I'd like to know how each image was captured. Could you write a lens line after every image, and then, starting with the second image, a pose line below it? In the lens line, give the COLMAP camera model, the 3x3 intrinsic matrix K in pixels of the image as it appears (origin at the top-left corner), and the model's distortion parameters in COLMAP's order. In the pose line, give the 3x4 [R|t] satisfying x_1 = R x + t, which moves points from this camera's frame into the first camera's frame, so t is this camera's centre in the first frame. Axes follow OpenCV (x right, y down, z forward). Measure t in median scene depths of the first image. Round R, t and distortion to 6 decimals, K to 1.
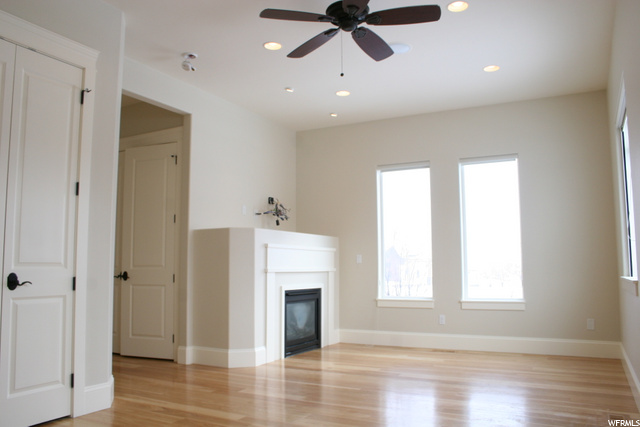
lens RADIAL K [[516.1, 0, 320.0], [0, 516.1, 213.5], [0, 0, 1]] dist [-0.073438, 0.001882]
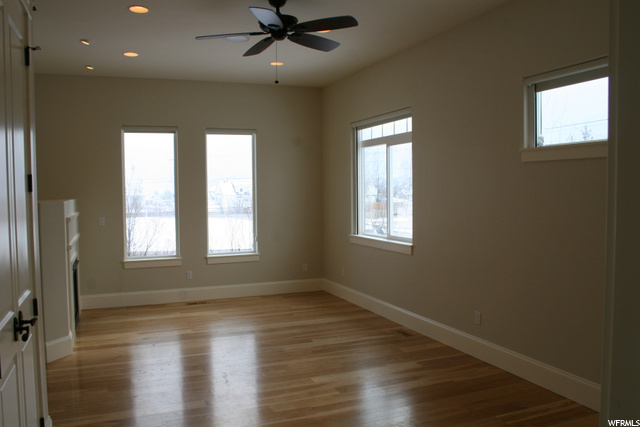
lens RADIAL K [[532.5, 0, 320.0], [0, 532.5, 213.5], [0, 0, 1]] dist [-0.119960, 0.128850]
pose [[0.648611, -0.031672, 0.760461, -0.441551], [-0.067814, 0.992755, 0.099186, -0.056406], [-0.758093, -0.115903, 0.641765, 0.072676]]
